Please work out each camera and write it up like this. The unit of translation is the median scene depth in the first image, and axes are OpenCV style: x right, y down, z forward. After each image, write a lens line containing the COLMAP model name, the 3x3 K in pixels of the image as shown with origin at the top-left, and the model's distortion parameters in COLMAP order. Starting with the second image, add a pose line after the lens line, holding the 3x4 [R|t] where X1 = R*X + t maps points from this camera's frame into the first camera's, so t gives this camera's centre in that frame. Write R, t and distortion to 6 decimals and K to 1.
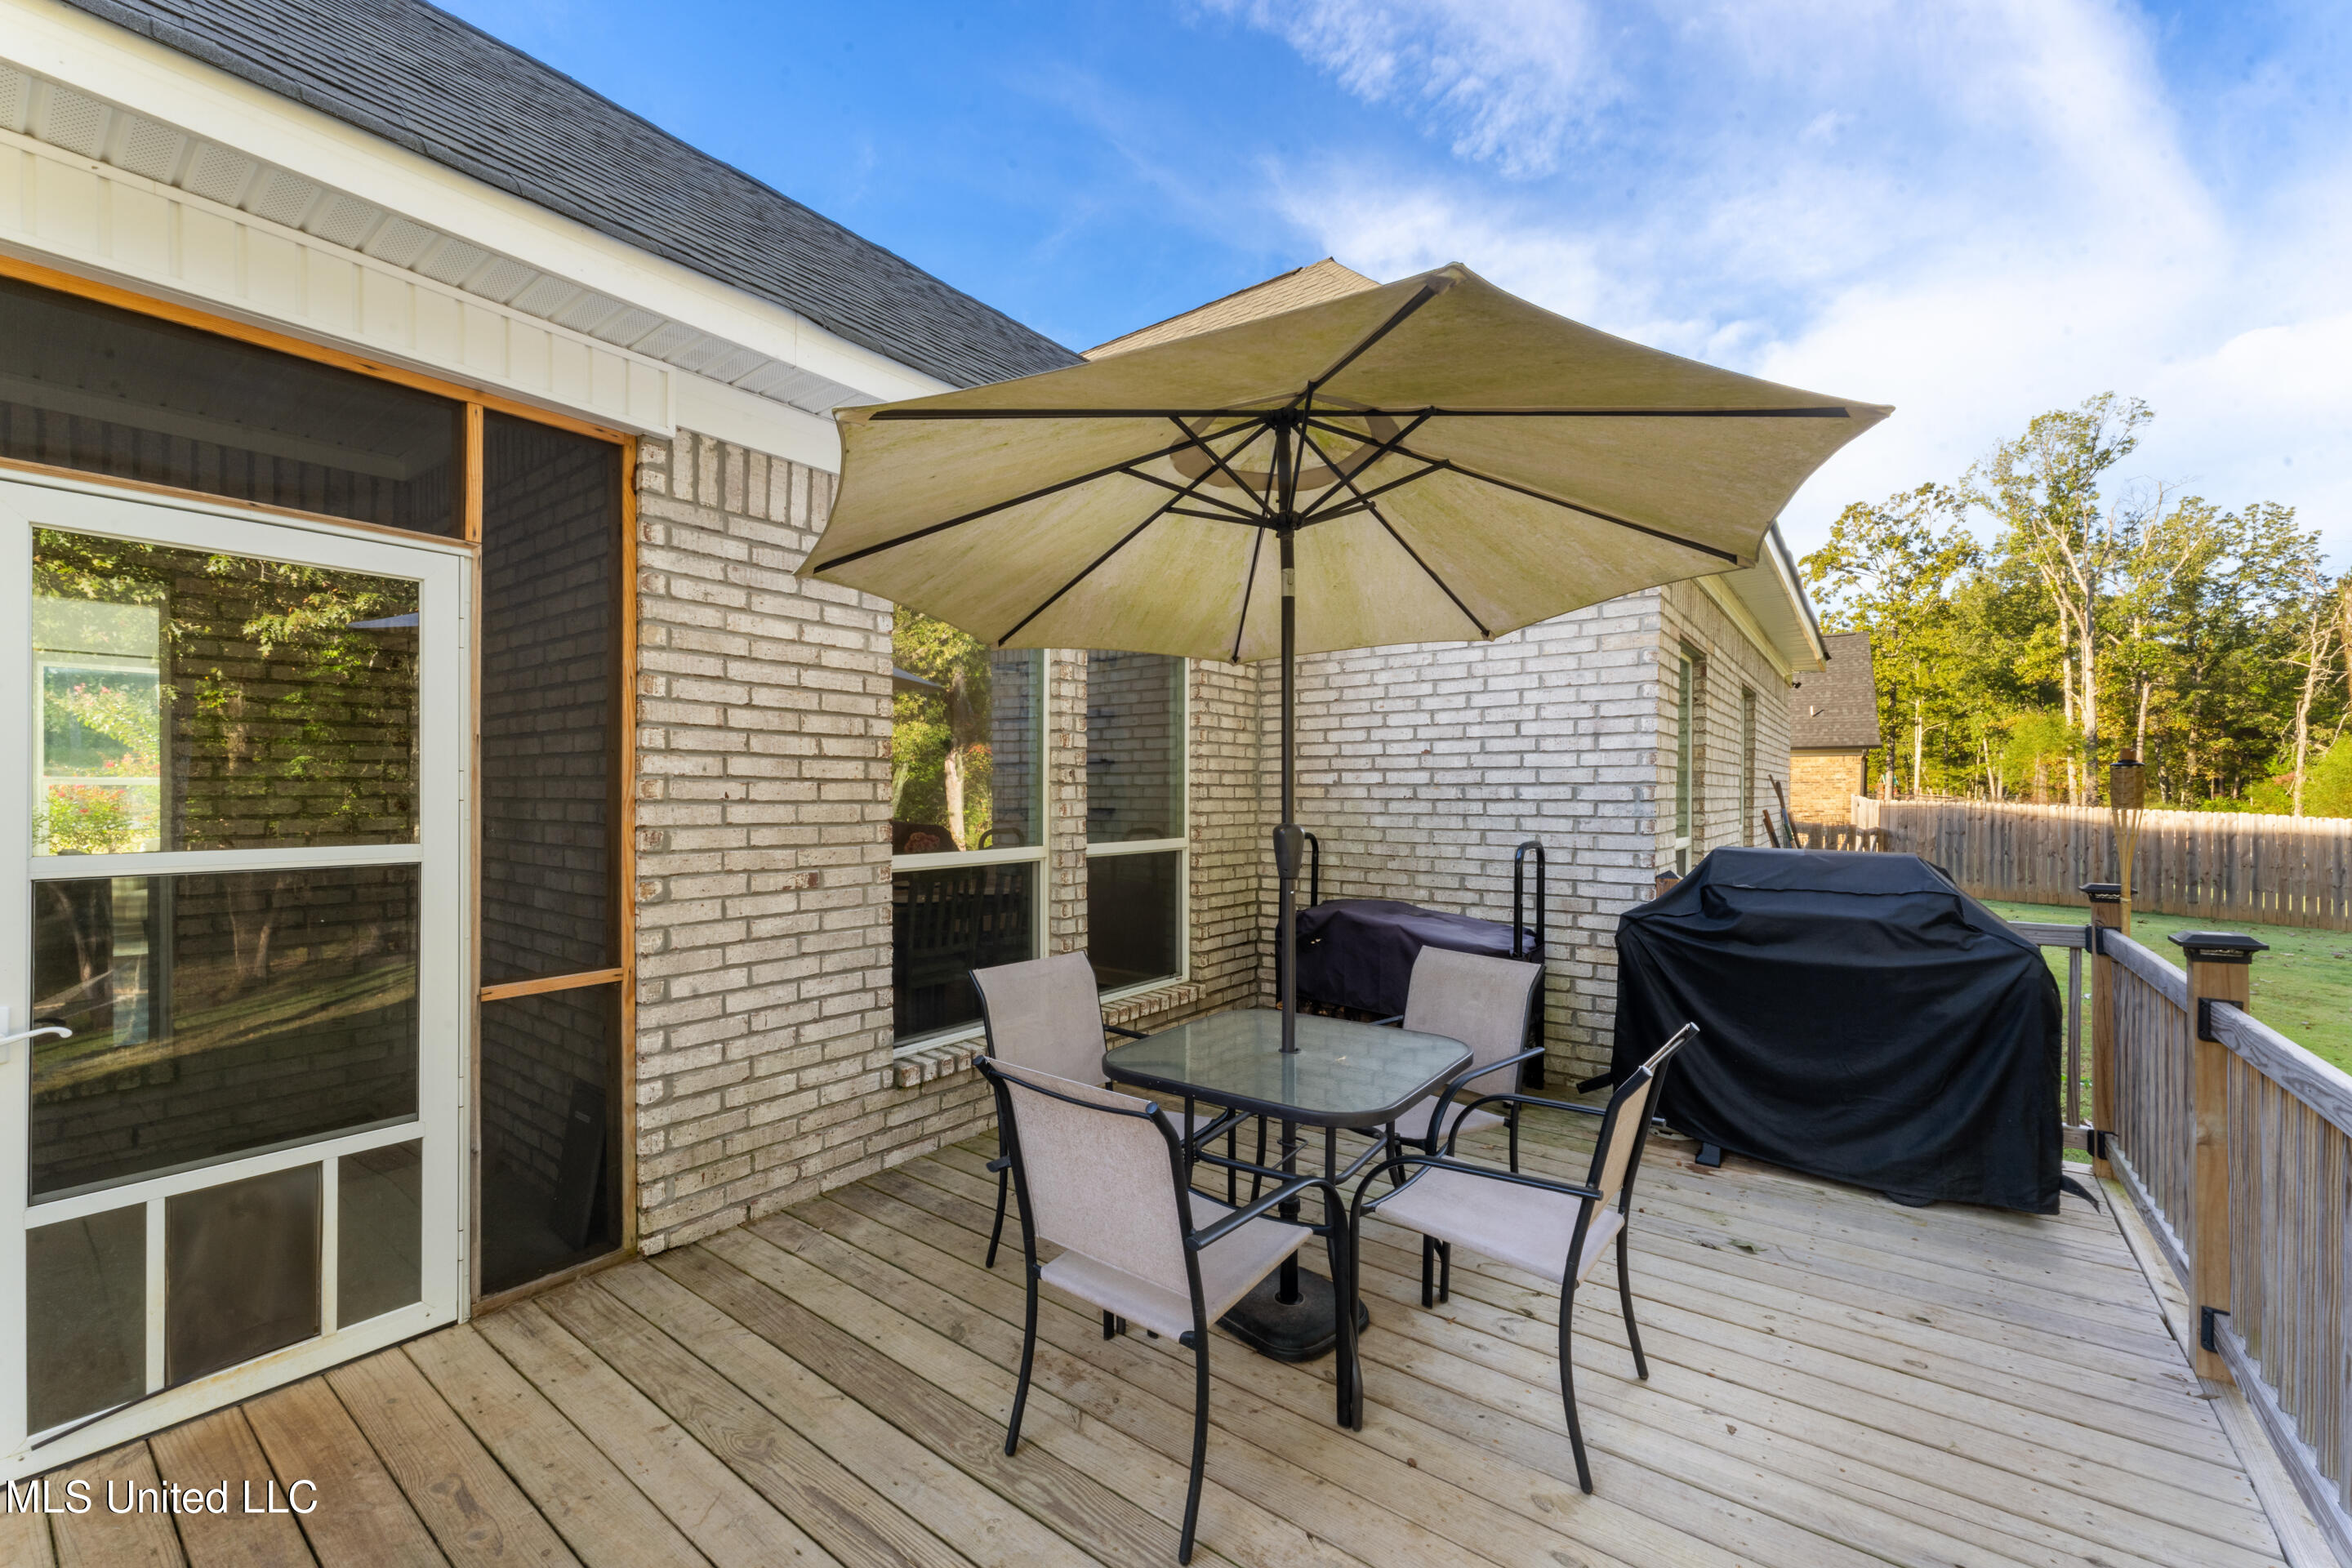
lens RADIAL K [[944.0, 0, 1176.8], [0, 944.0, 797.2], [0, 0, 1]] dist [0.008851, -0.000006]
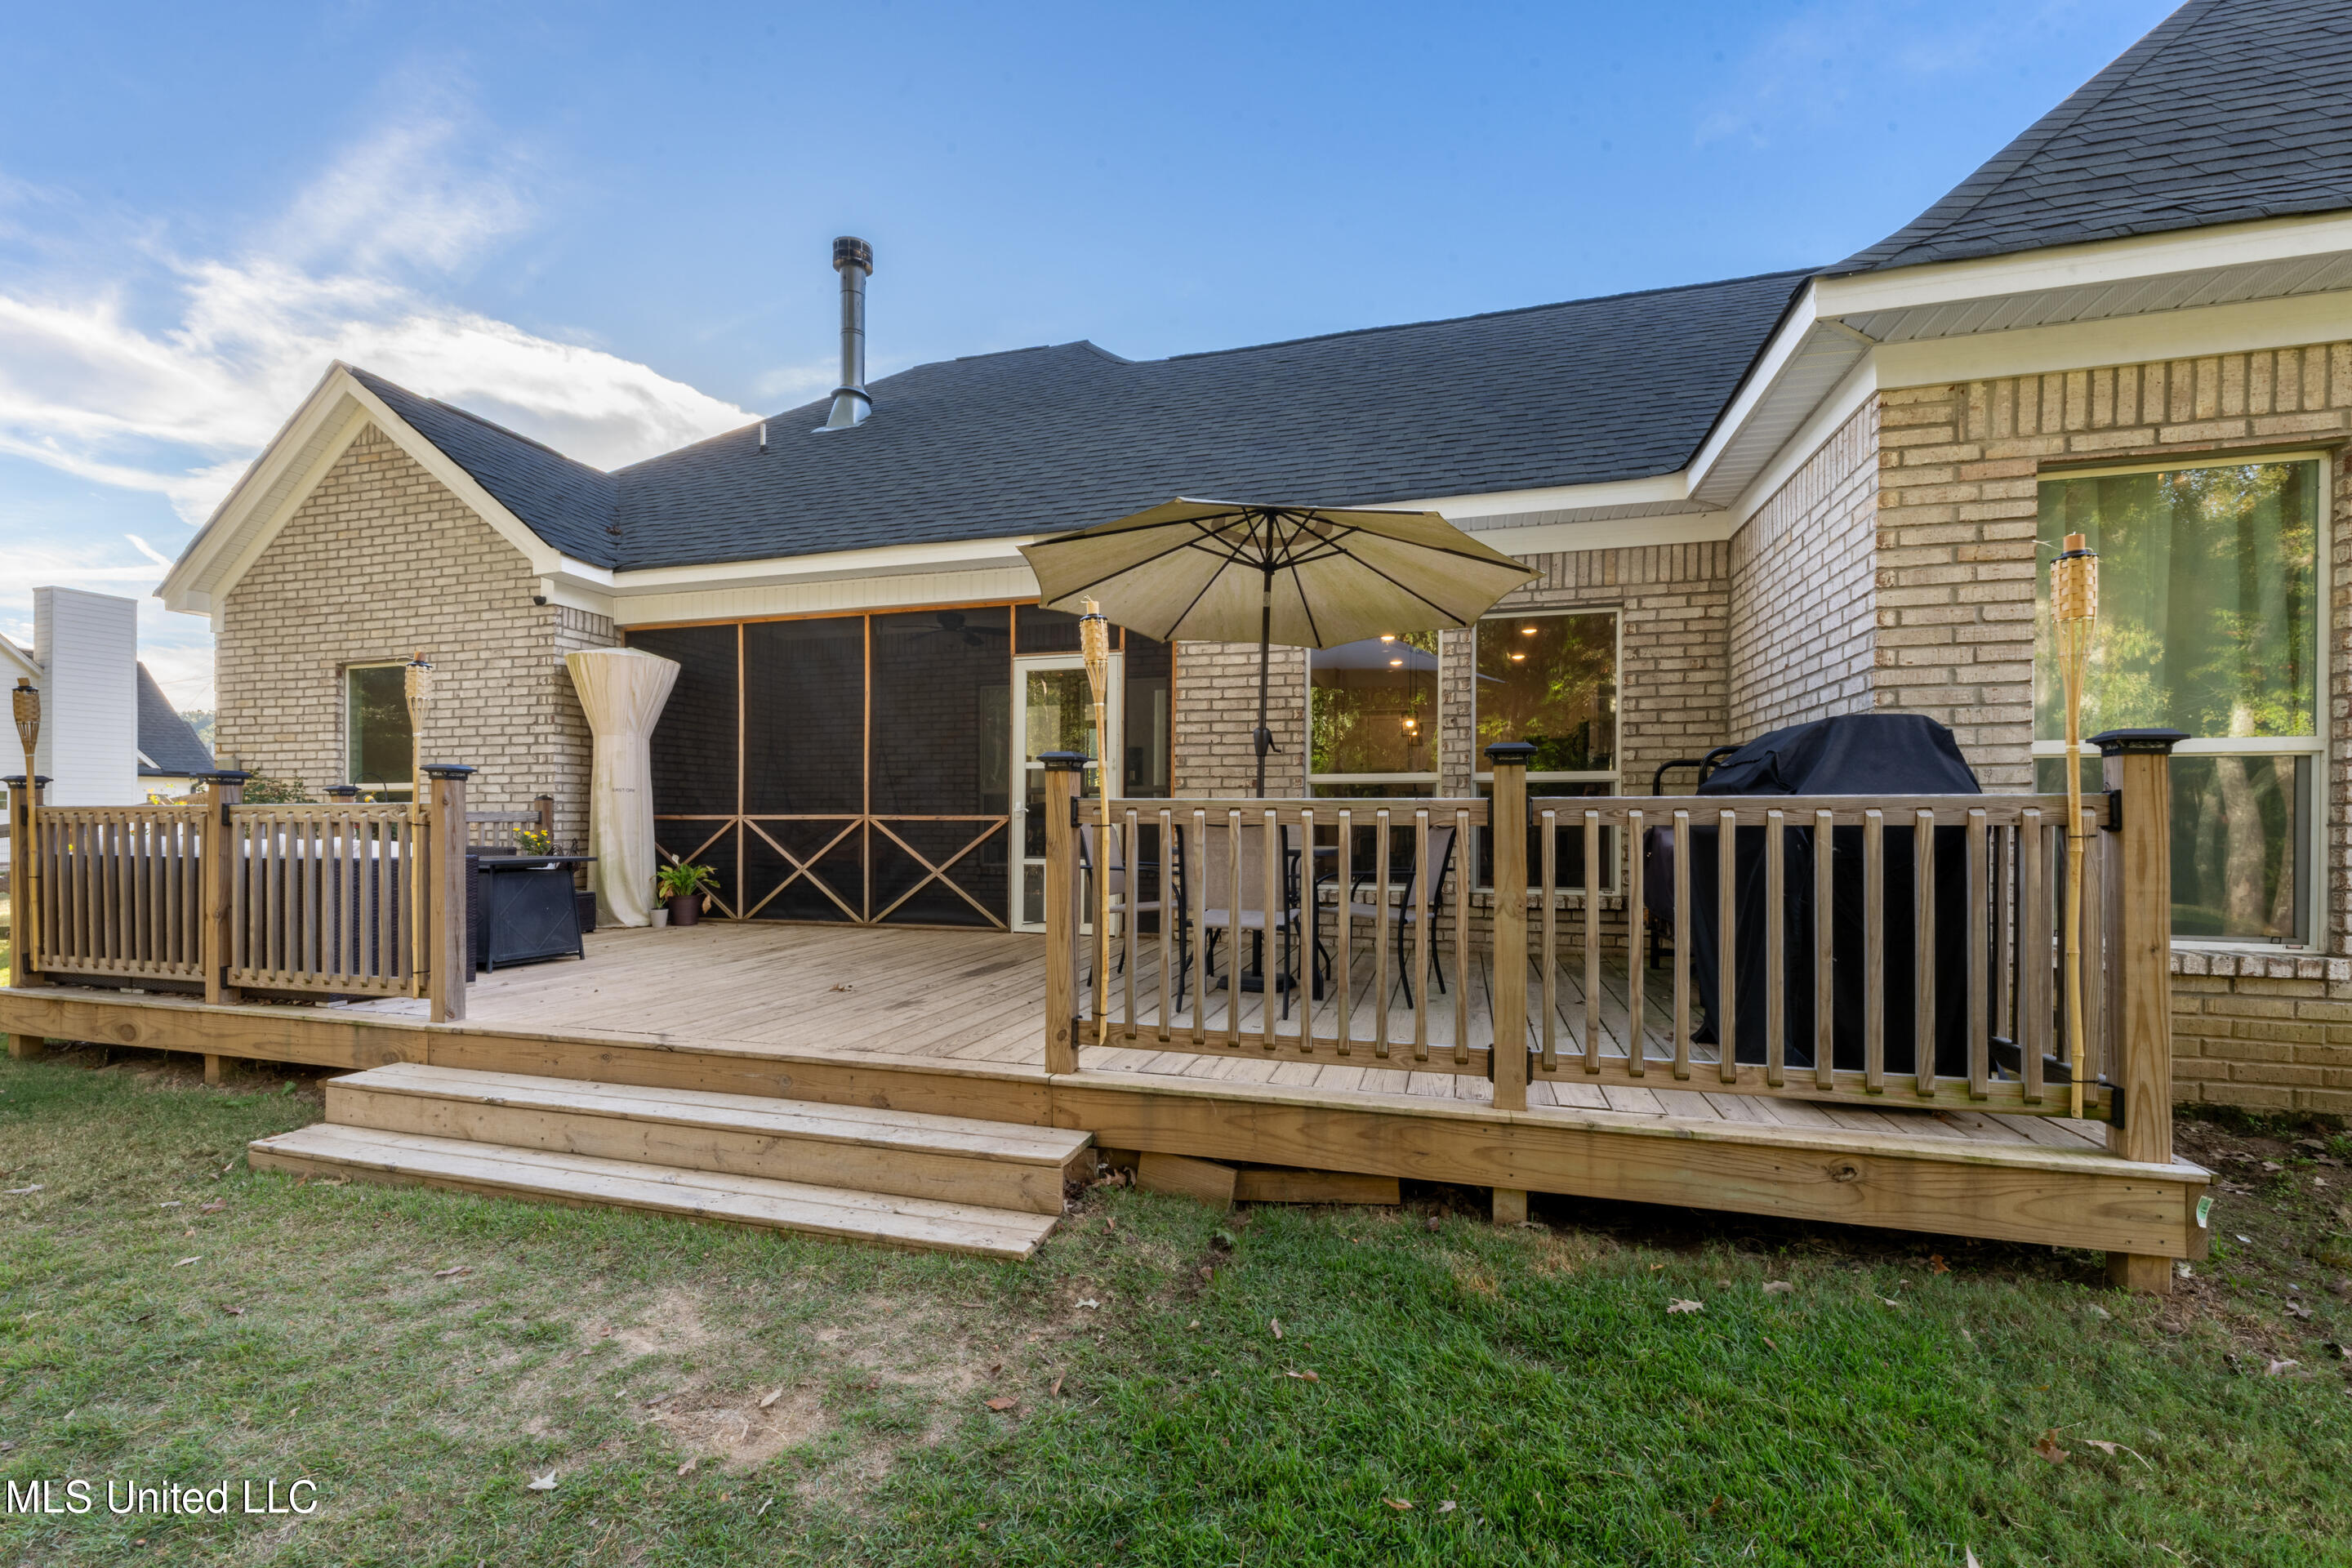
lens RADIAL K [[944.0, 0, 1176.8], [0, 944.0, 797.2], [0, 0, 1]] dist [0.008851, -0.000006]
pose [[0.362023, -0.013949, -0.932065, 1.501266], [-0.002100, 0.999873, -0.015780, 0.159901], [0.932167, 0.007670, 0.361948, 0.148236]]
